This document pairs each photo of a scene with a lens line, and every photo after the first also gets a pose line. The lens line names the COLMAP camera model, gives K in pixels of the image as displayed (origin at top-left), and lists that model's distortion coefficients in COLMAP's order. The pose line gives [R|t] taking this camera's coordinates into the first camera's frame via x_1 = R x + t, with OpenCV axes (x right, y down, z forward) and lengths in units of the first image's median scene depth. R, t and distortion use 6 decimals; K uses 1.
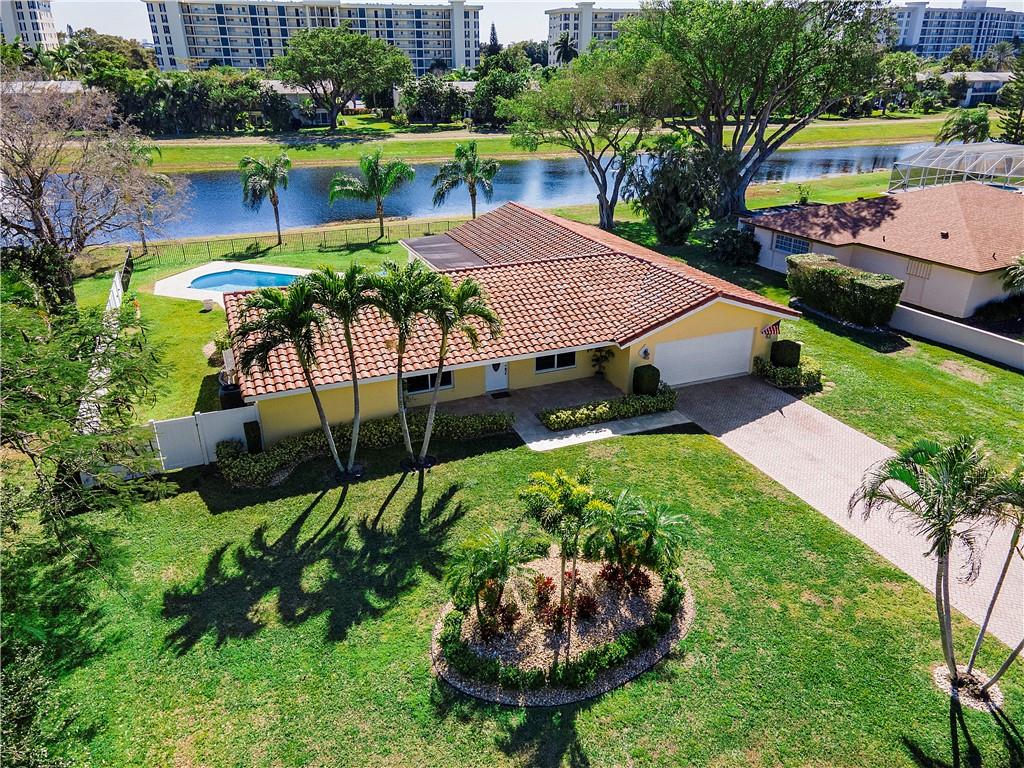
lens RADIAL K [[739.7, 0, 512.0], [0, 739.7, 384.0], [0, 0, 1]] dist [0.023875, 0.042667]
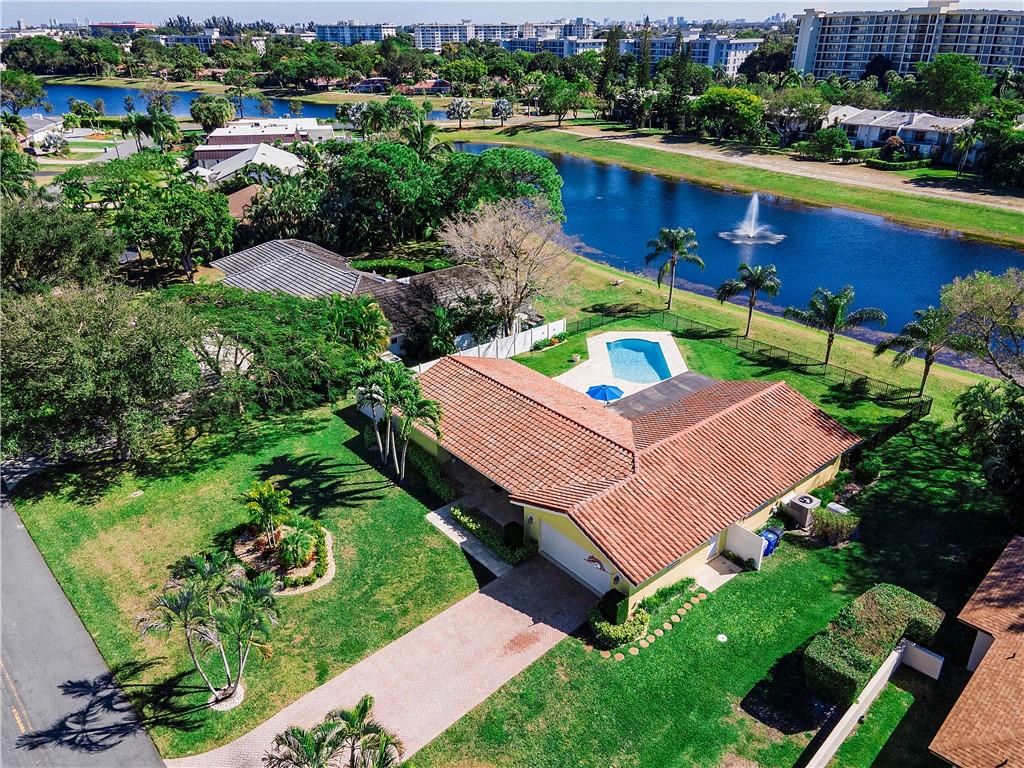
lens RADIAL K [[745.0, 0, 512.0], [0, 745.0, 384.0], [0, 0, 1]] dist [0.039177, 0.003907]
pose [[0.298861, 0.409238, -0.862094, 1.190574], [-0.379640, 0.879805, 0.286036, -0.605999], [0.875532, 0.241800, 0.418302, 0.369973]]
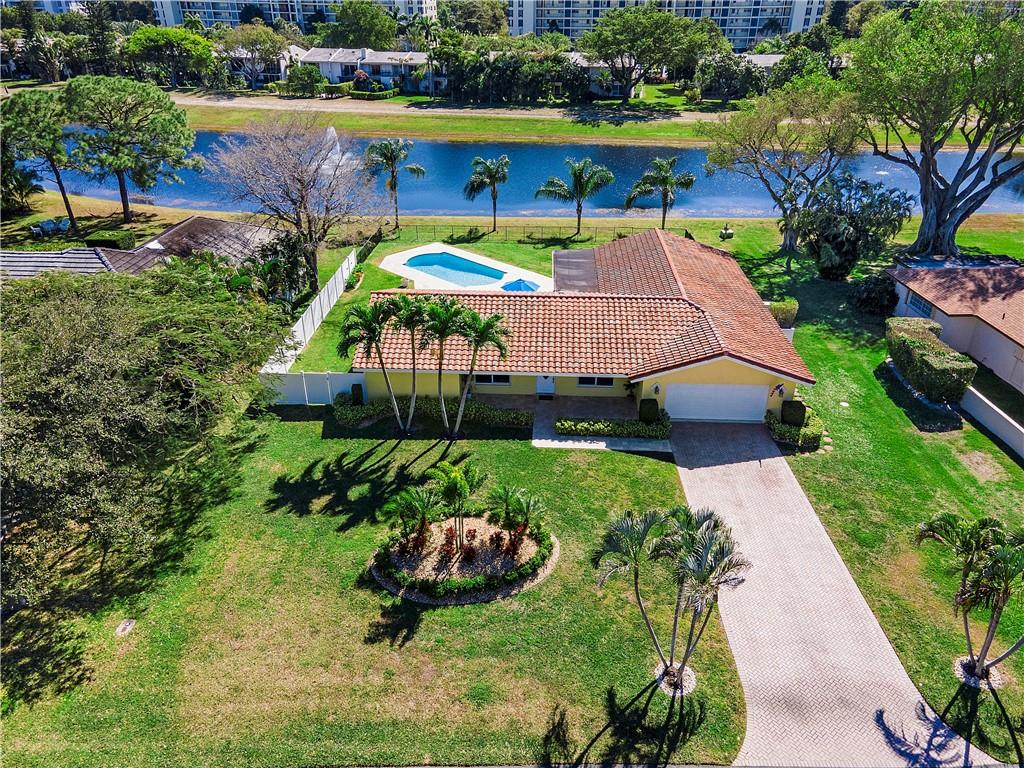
lens RADIAL K [[739.7, 0, 512.0], [0, 739.7, 384.0], [0, 0, 1]] dist [0.023875, 0.042667]
pose [[0.904604, 0.200027, -0.376404, 0.422986], [-0.174195, 0.979430, 0.101844, -0.132979], [0.389033, -0.026561, 0.920841, -0.226835]]
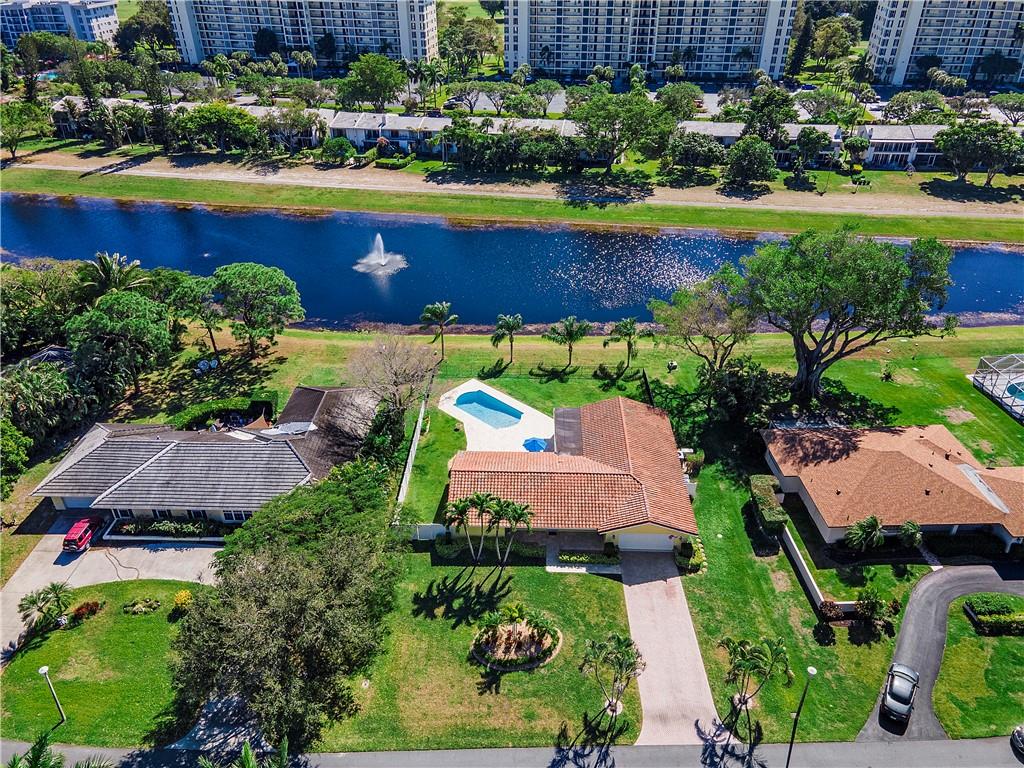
lens RADIAL K [[739.7, 0, 512.0], [0, 739.7, 384.0], [0, 0, 1]] dist [0.023875, 0.042667]
pose [[0.910827, 0.217212, -0.351017, 0.588514], [-0.164671, 0.970961, 0.173544, -0.831067], [0.378520, -0.100267, 0.920146, -1.146744]]
